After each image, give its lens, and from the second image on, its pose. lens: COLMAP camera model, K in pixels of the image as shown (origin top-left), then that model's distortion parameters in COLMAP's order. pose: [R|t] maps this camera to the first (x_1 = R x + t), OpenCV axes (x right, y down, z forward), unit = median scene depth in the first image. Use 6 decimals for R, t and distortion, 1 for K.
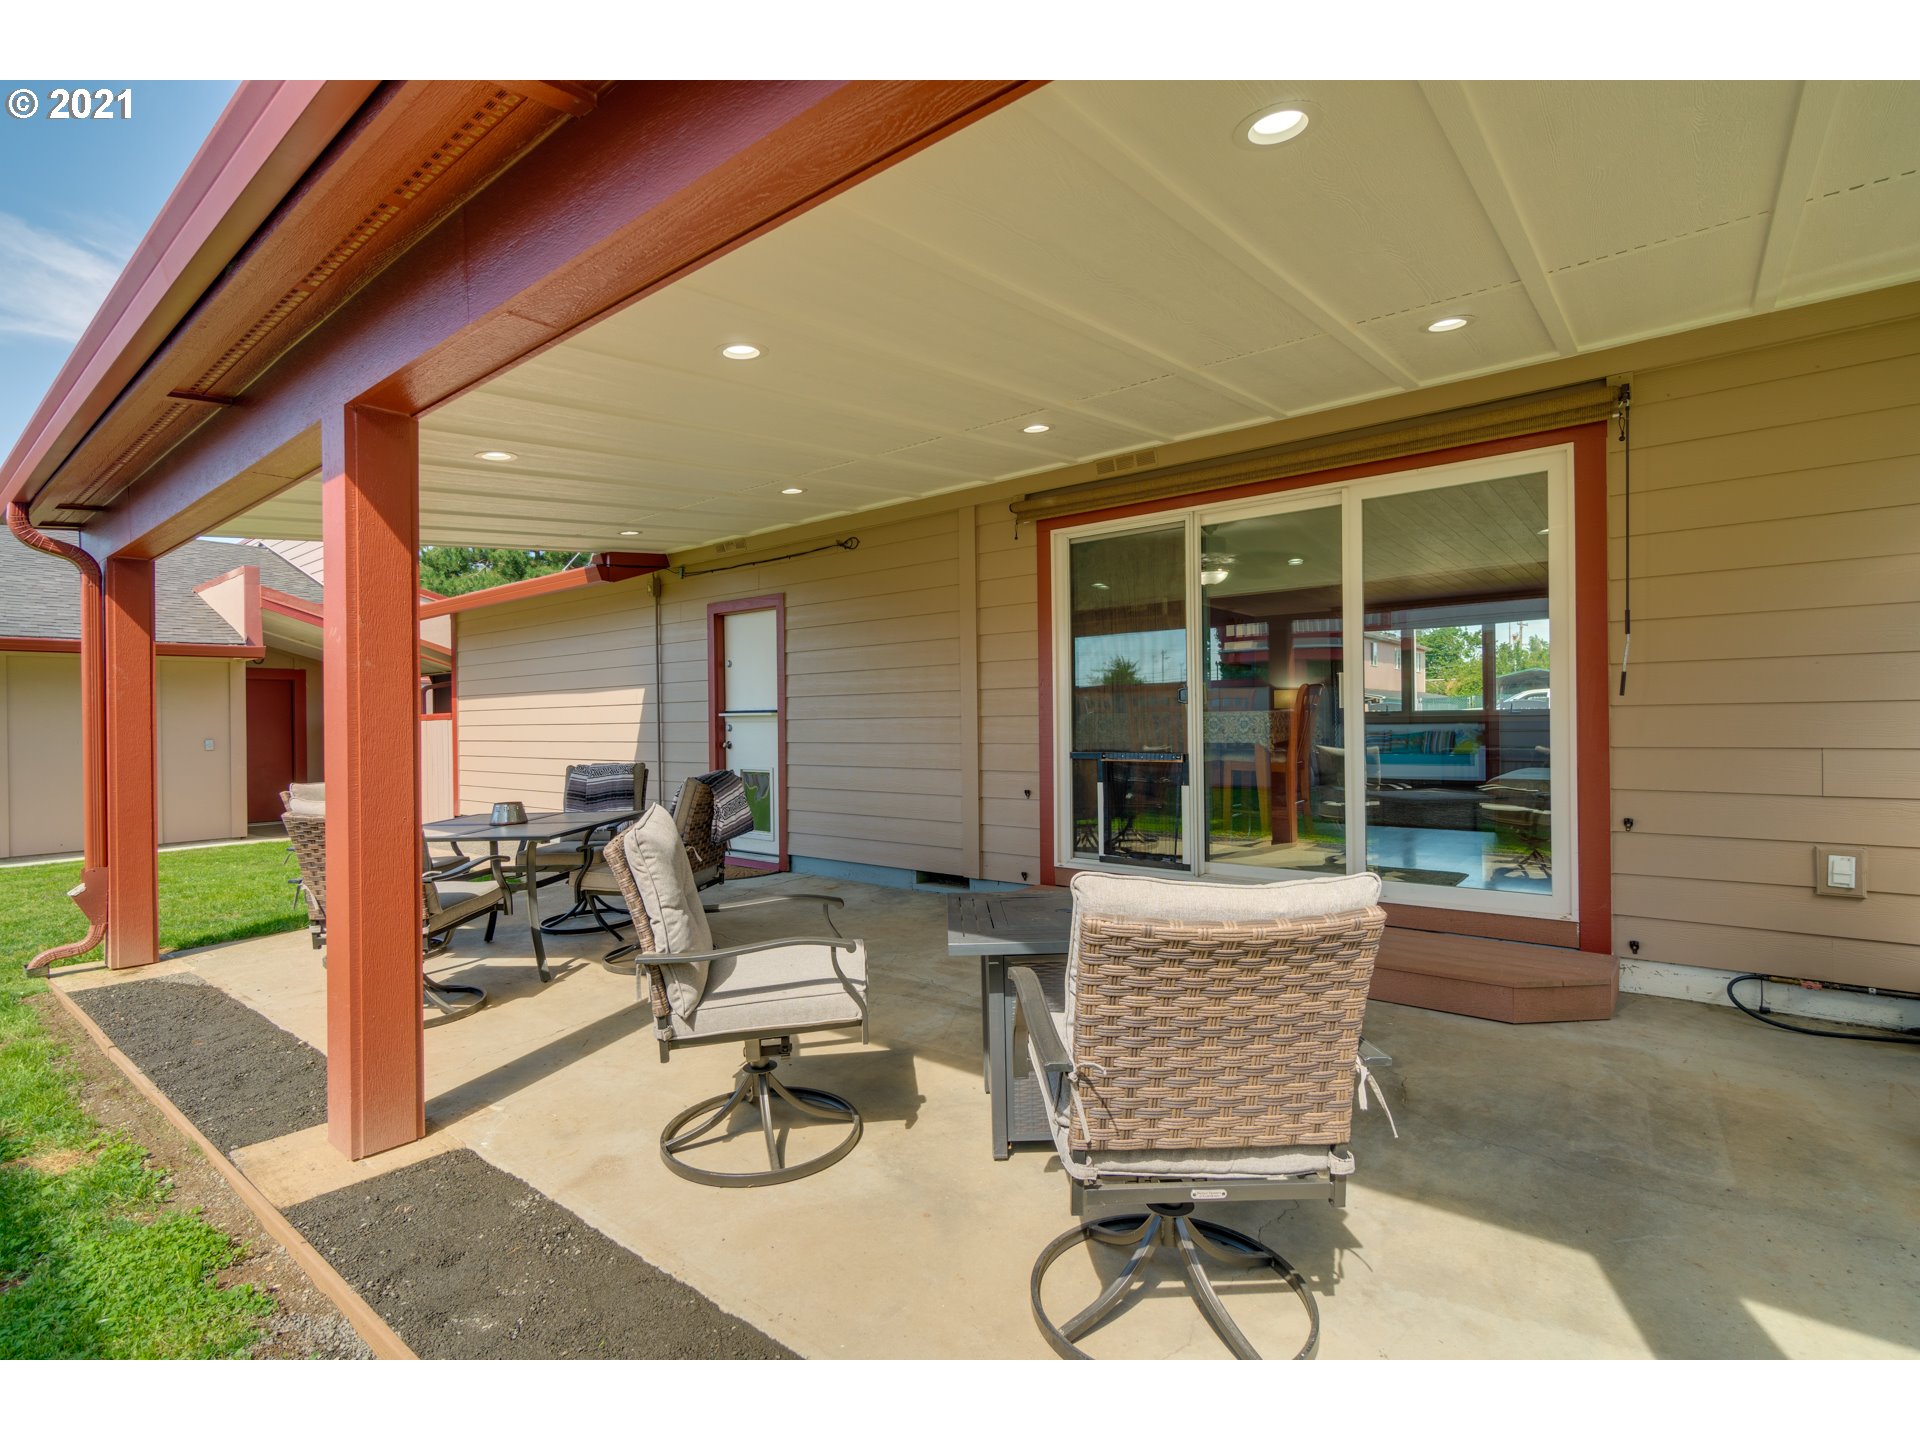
lens RADIAL K [[830.9, 0, 950.7], [0, 830.9, 722.7], [0, 0, 1]] dist [-0.001543, -0.000110]
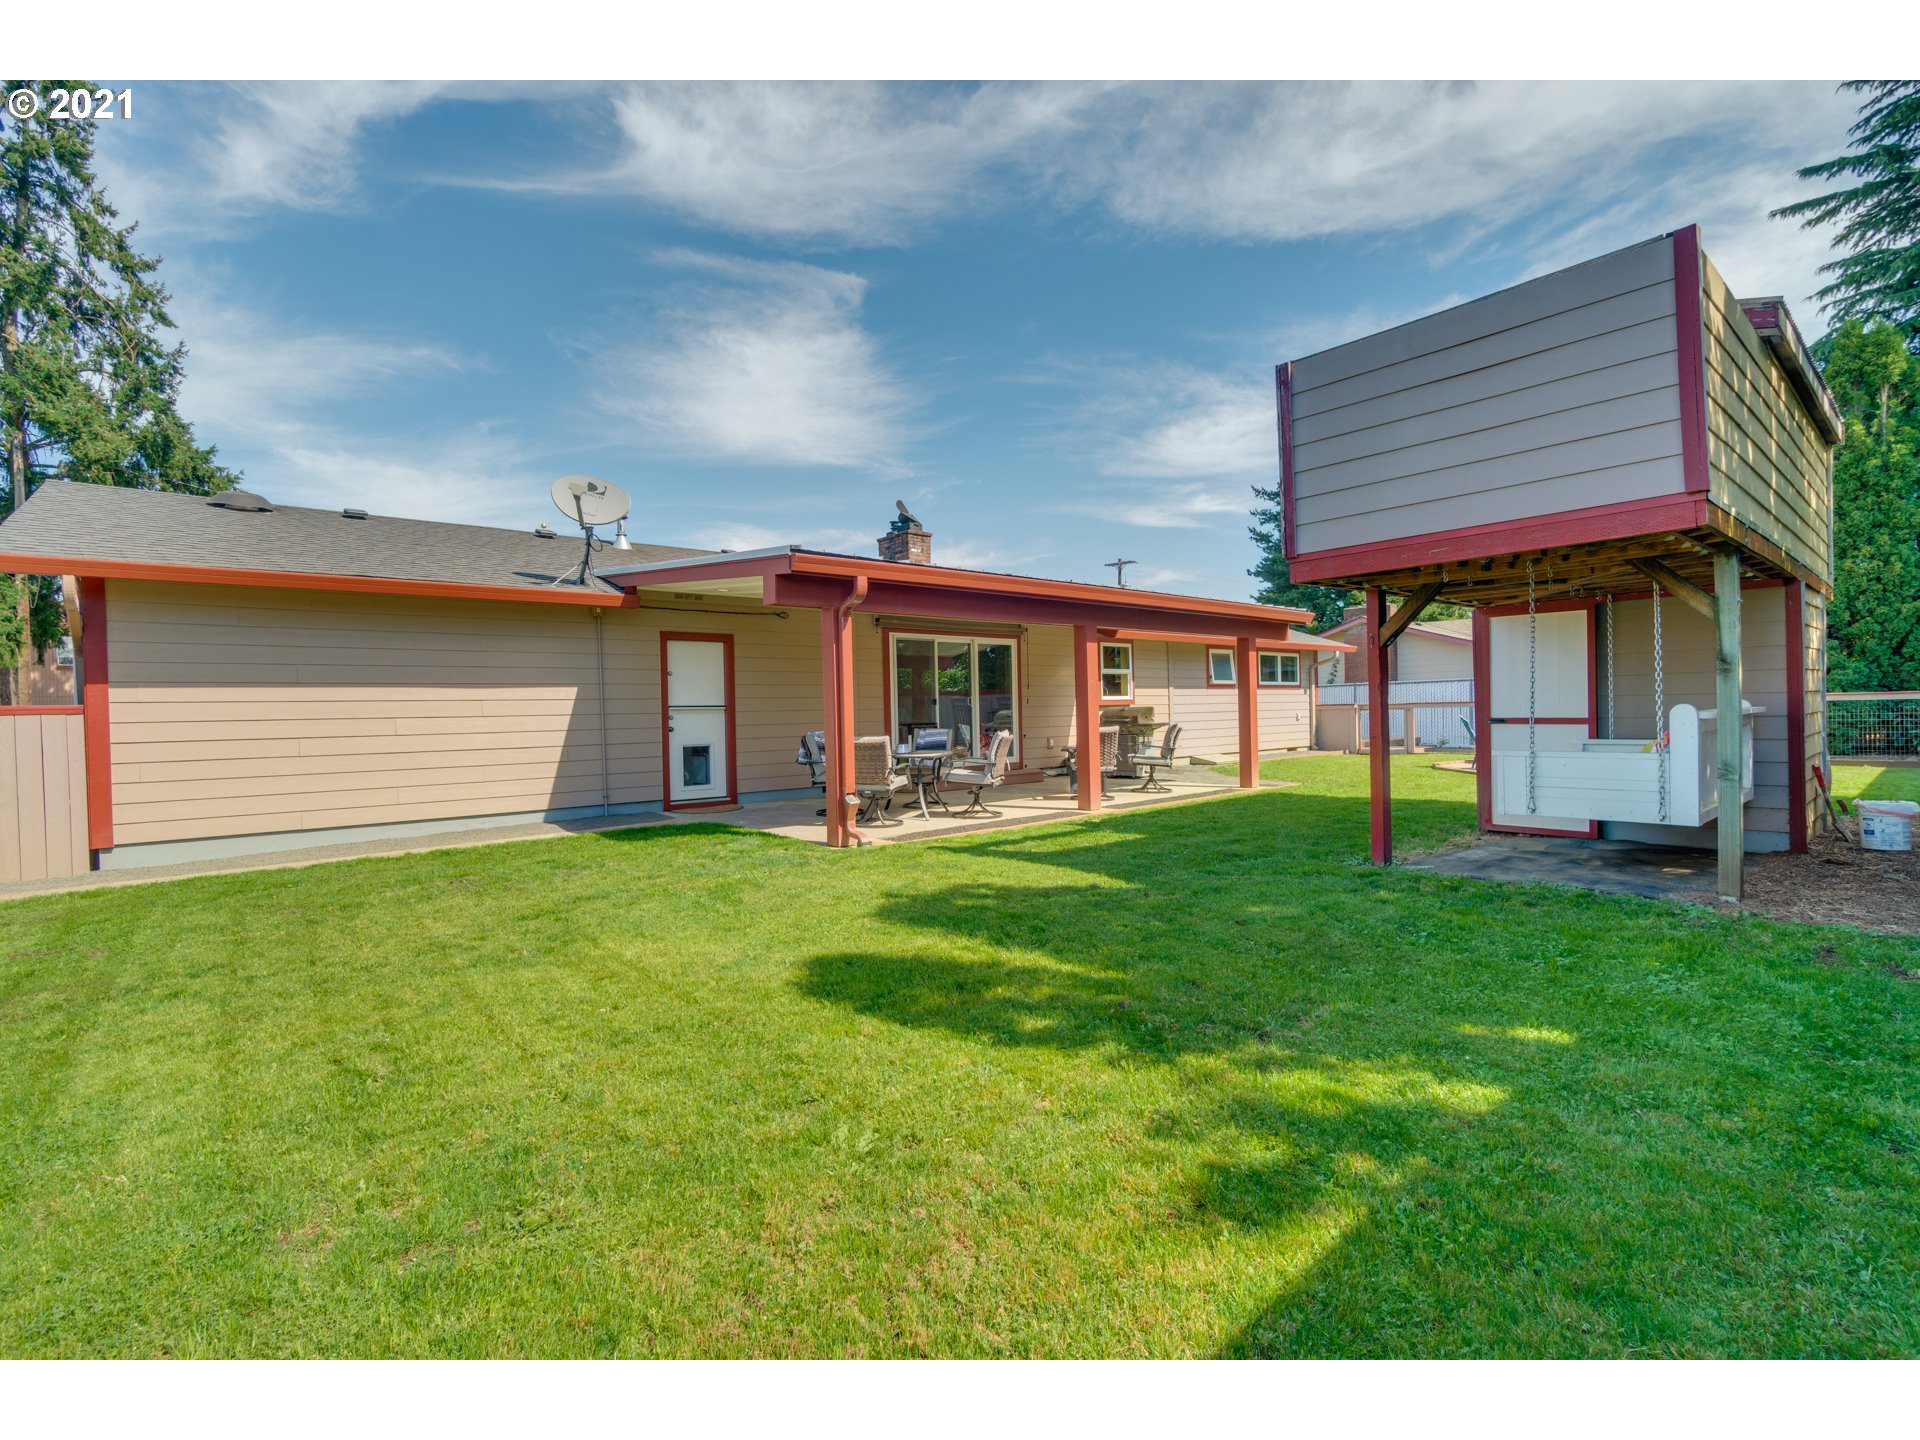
lens RADIAL K [[830.9, 0, 950.7], [0, 830.9, 722.7], [0, 0, 1]] dist [-0.001543, -0.000110]
pose [[0.241673, -0.001919, 0.970356, -1.663552], [0.019584, 0.999804, -0.002900, 0.031409], [-0.970160, 0.019705, 0.241663, 0.187739]]
